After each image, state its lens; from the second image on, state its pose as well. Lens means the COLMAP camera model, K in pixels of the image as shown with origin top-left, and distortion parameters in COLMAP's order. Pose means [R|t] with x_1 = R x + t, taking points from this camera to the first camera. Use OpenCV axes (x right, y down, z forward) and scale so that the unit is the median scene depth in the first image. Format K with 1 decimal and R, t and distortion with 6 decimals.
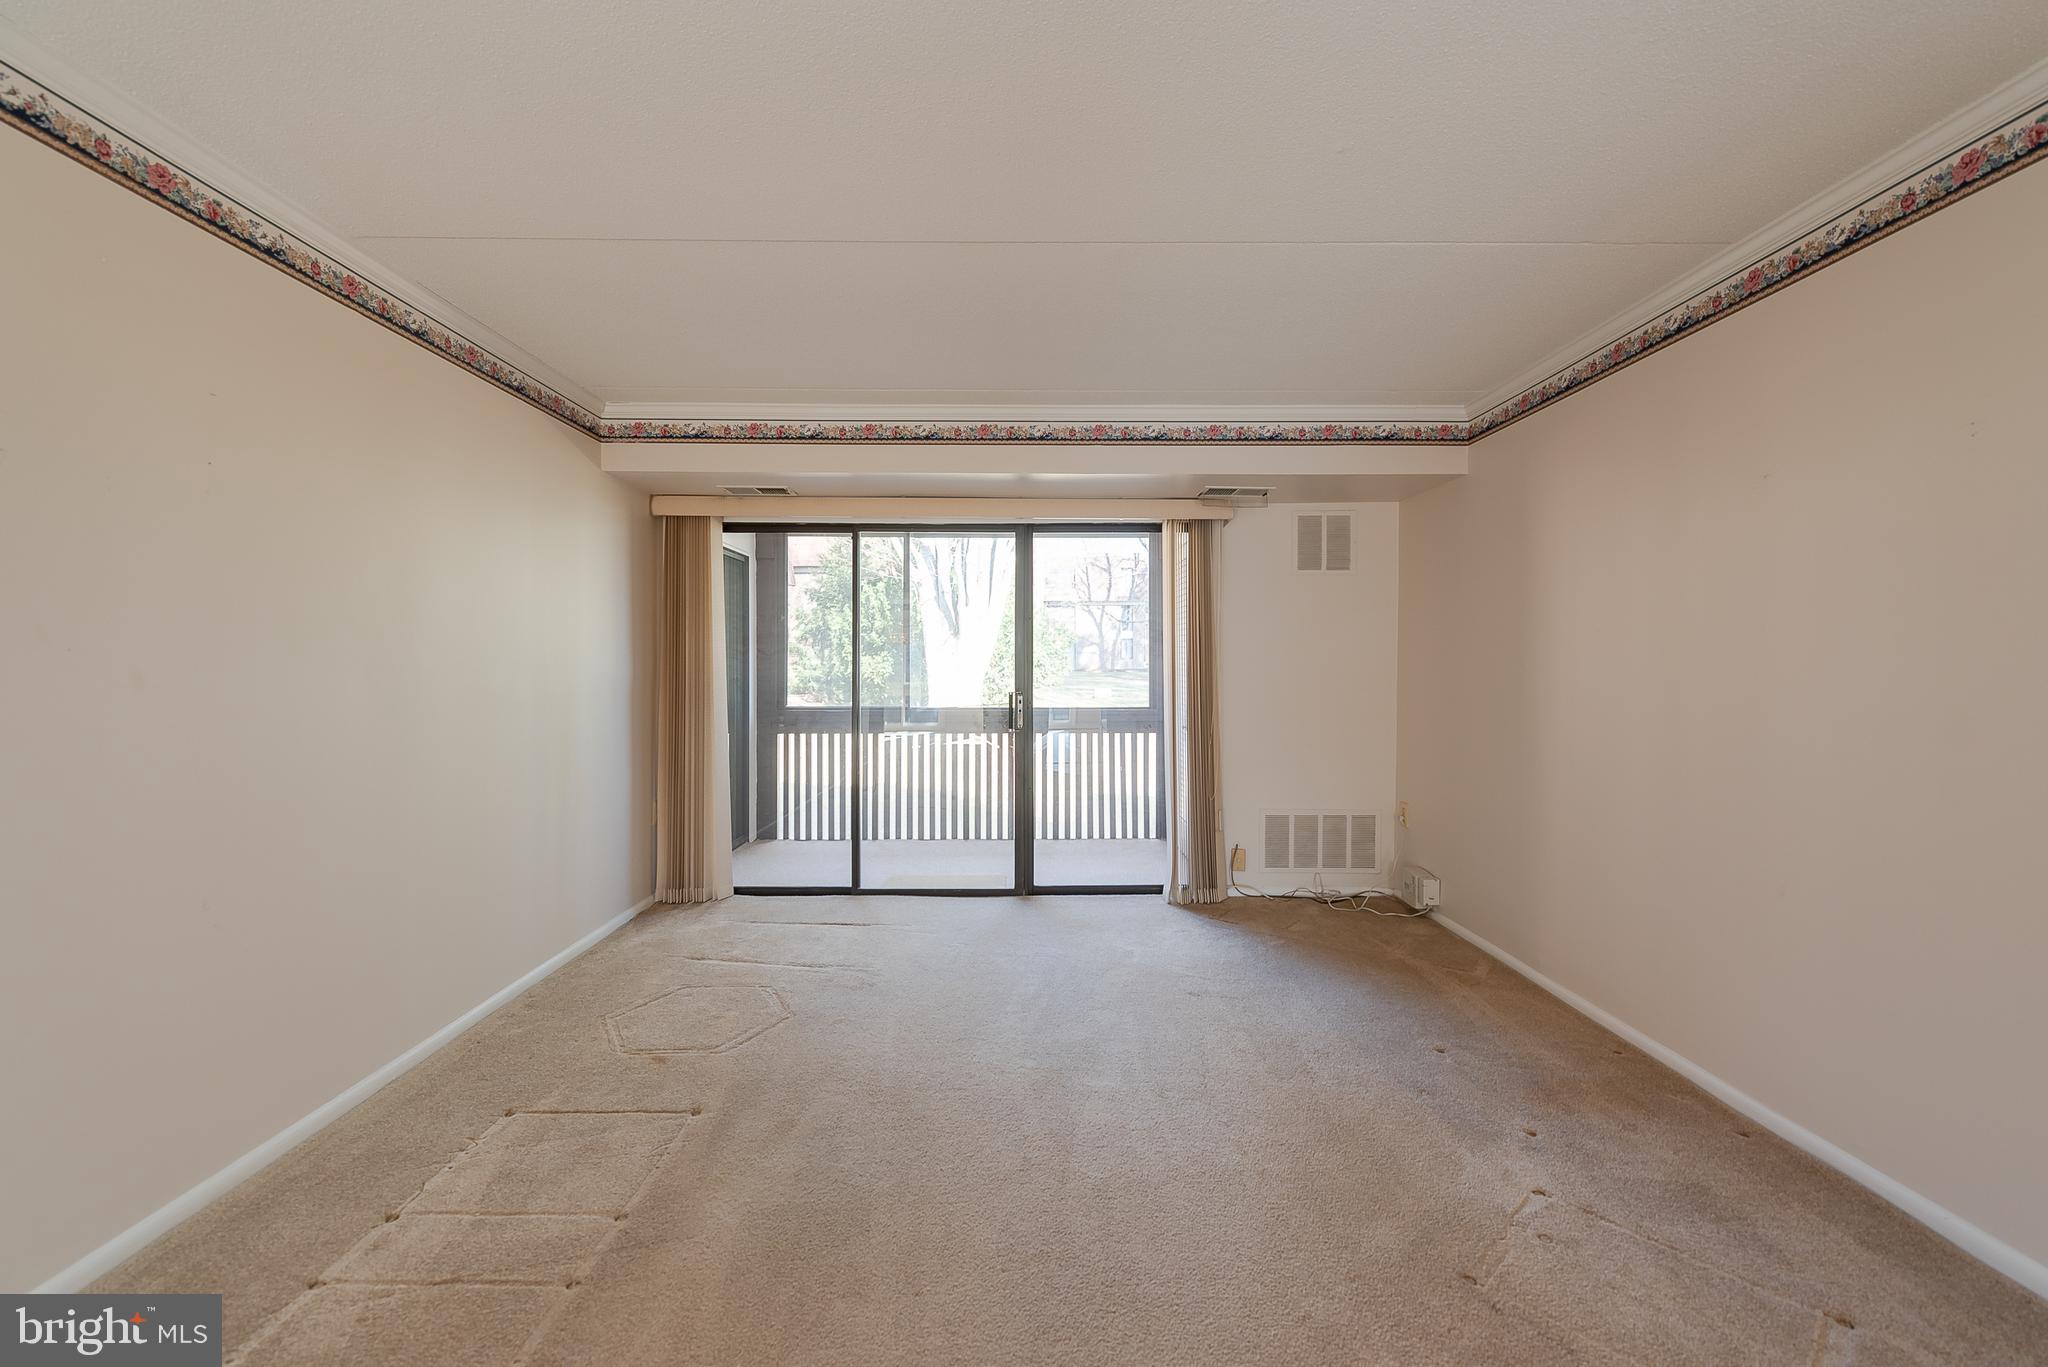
lens RADIAL K [[838.3, 0, 1018.2], [0, 838.3, 666.1], [0, 0, 1]] dist [0.012481, -0.005909]
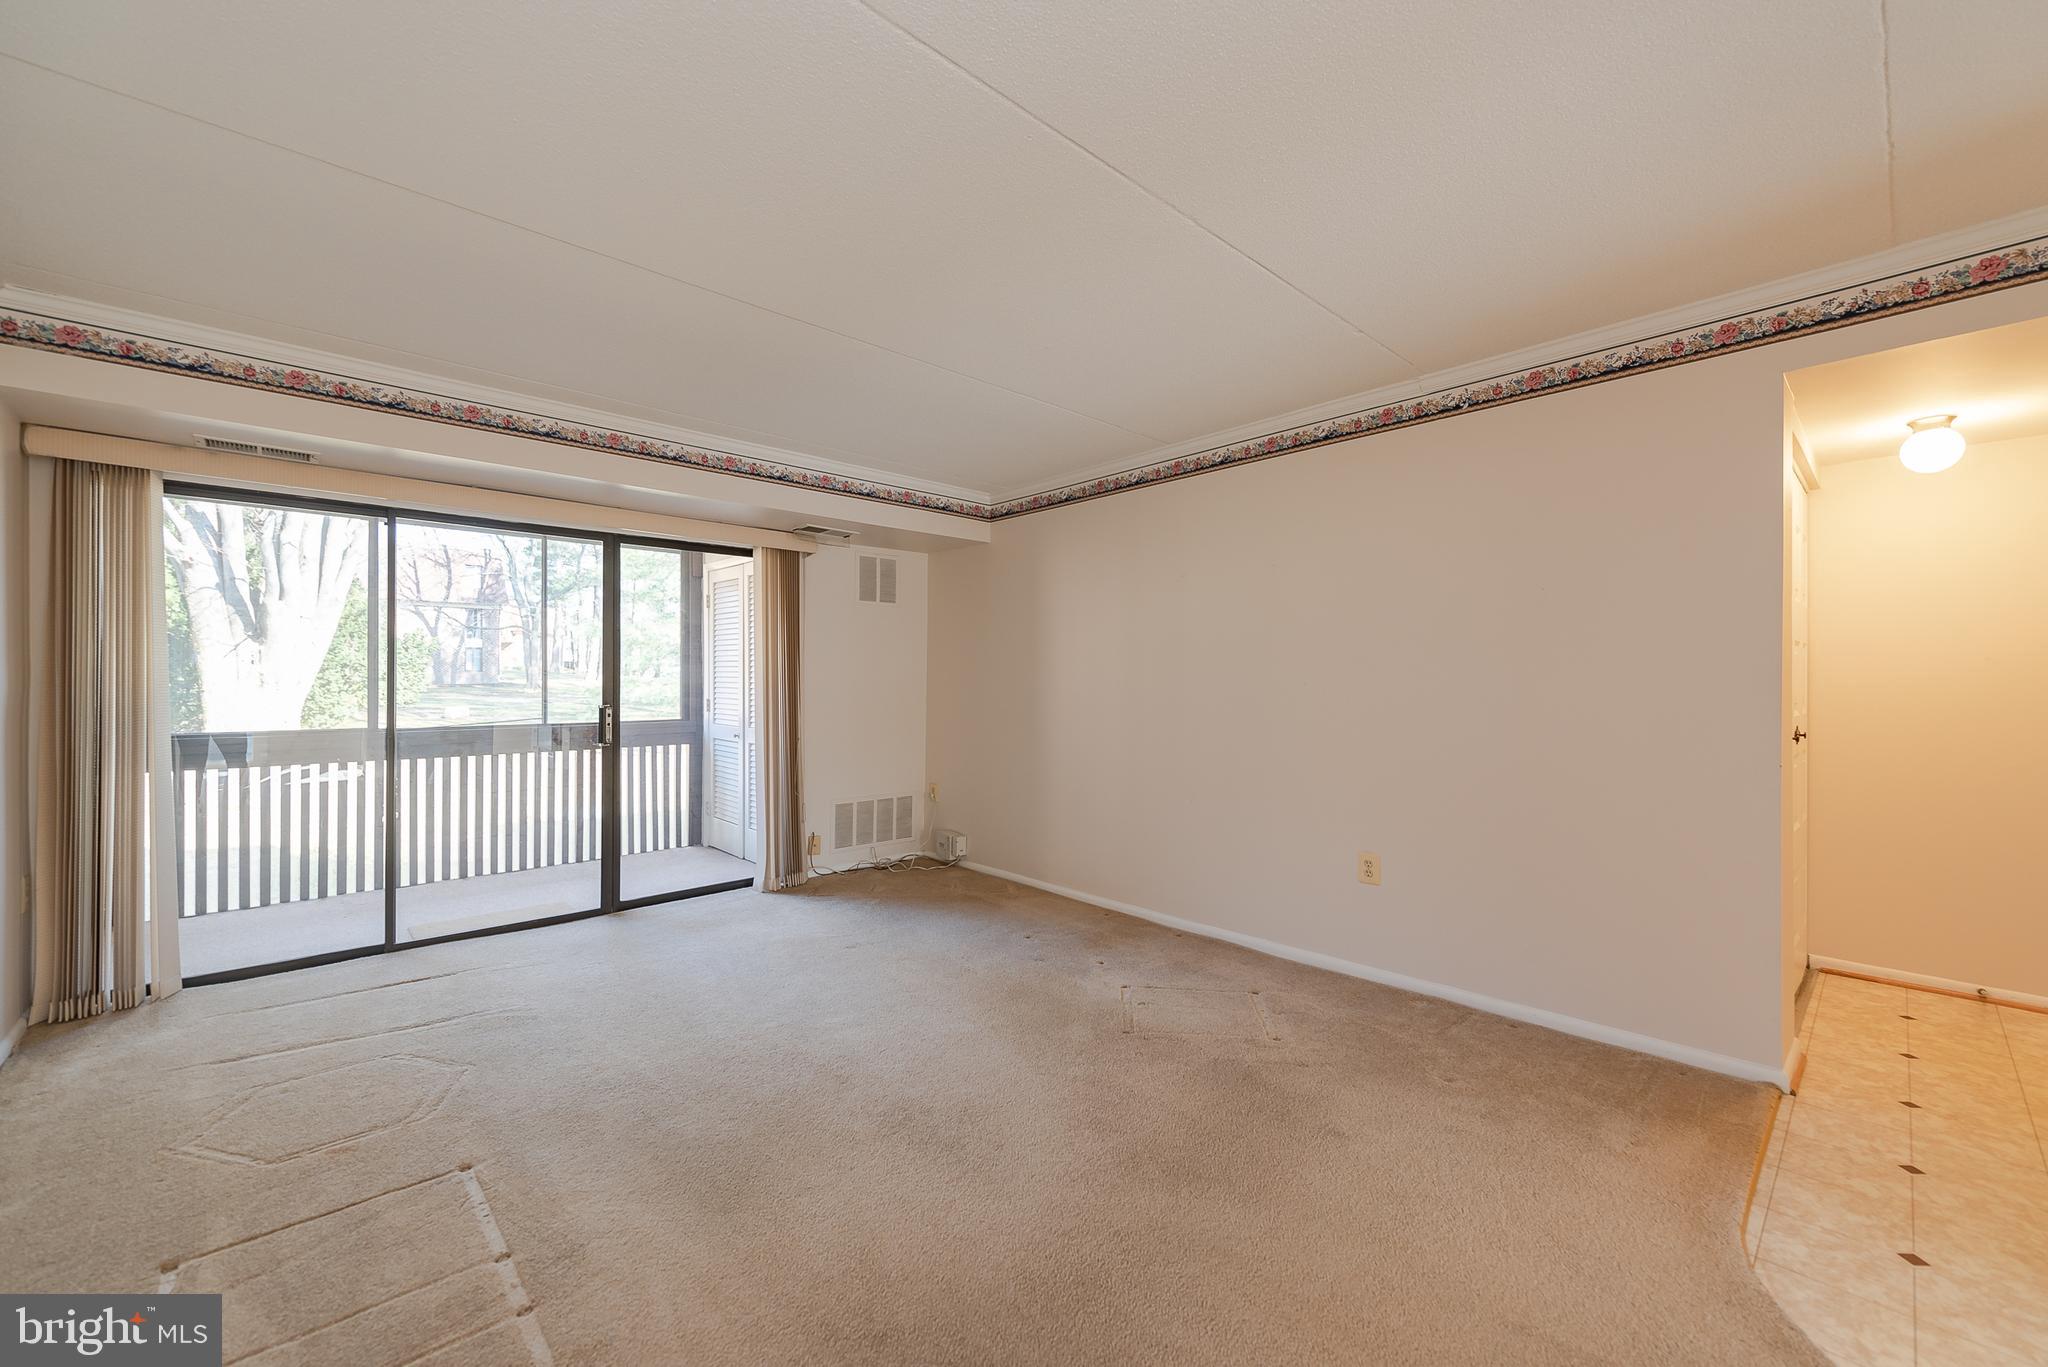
lens RADIAL K [[805.9, 0, 1046.9], [0, 805.9, 681.1], [0, 0, 1]] dist [0.001921, -0.000335]
pose [[0.722775, 0.001041, 0.691082, -0.278865], [-0.001763, 0.999998, 0.000337, 0.001550], [-0.691081, -0.001462, 0.722776, -0.031950]]
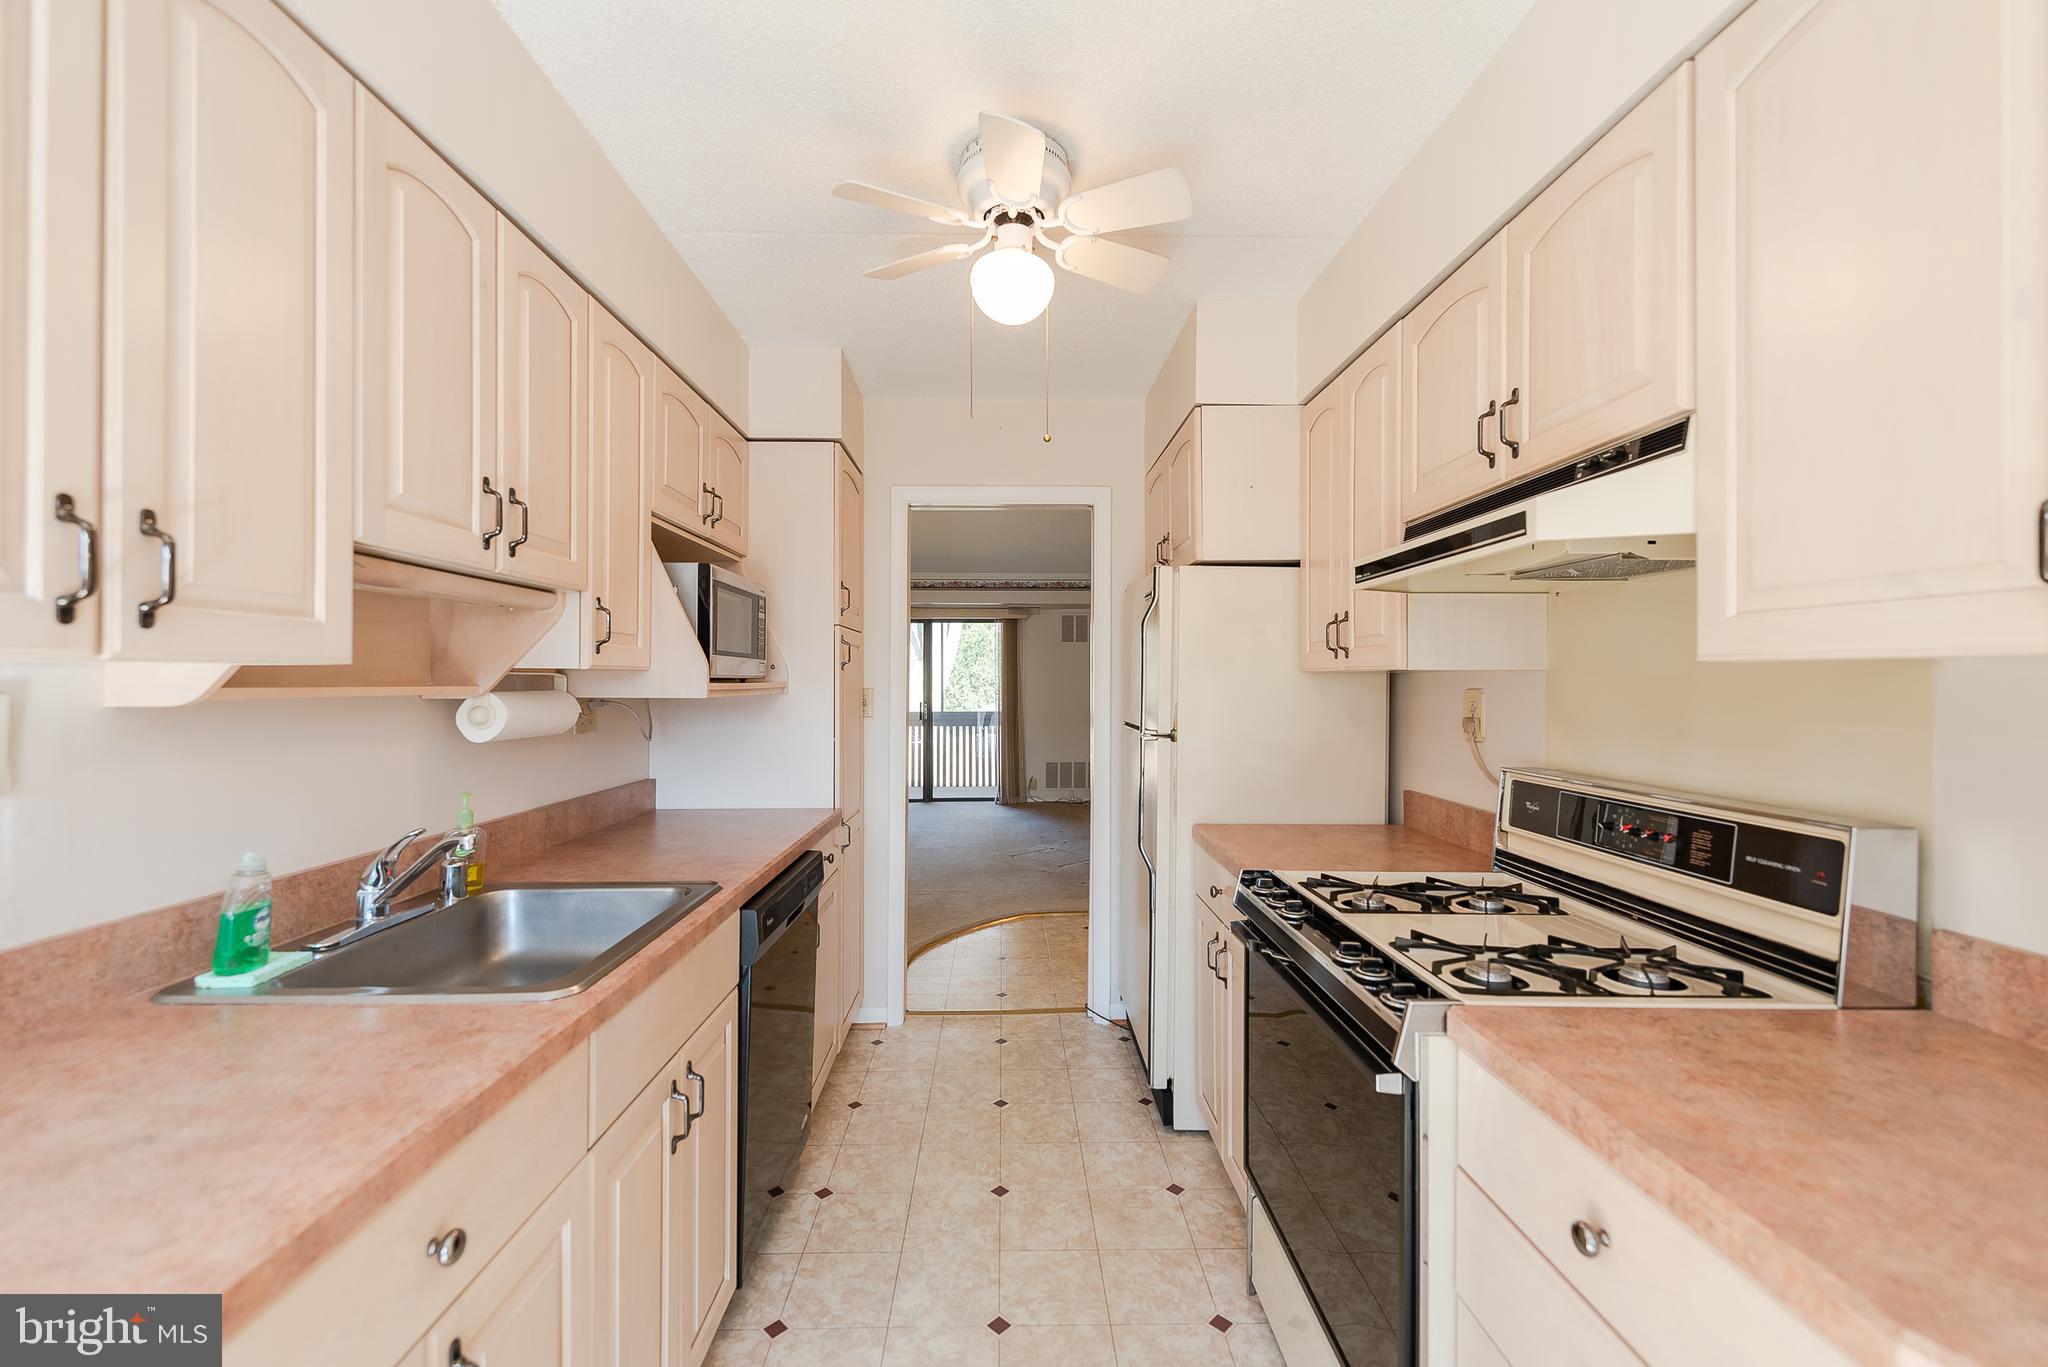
lens RADIAL K [[840.2, 0, 1009.4], [0, 840.2, 676.7], [0, 0, 1]] dist [0.018086, -0.007673]
pose [[0.999889, -0.001682, 0.014779, 0.176934], [0.001764, 0.999983, -0.005562, -0.018845], [-0.014769, 0.005588, 0.999875, -1.040424]]
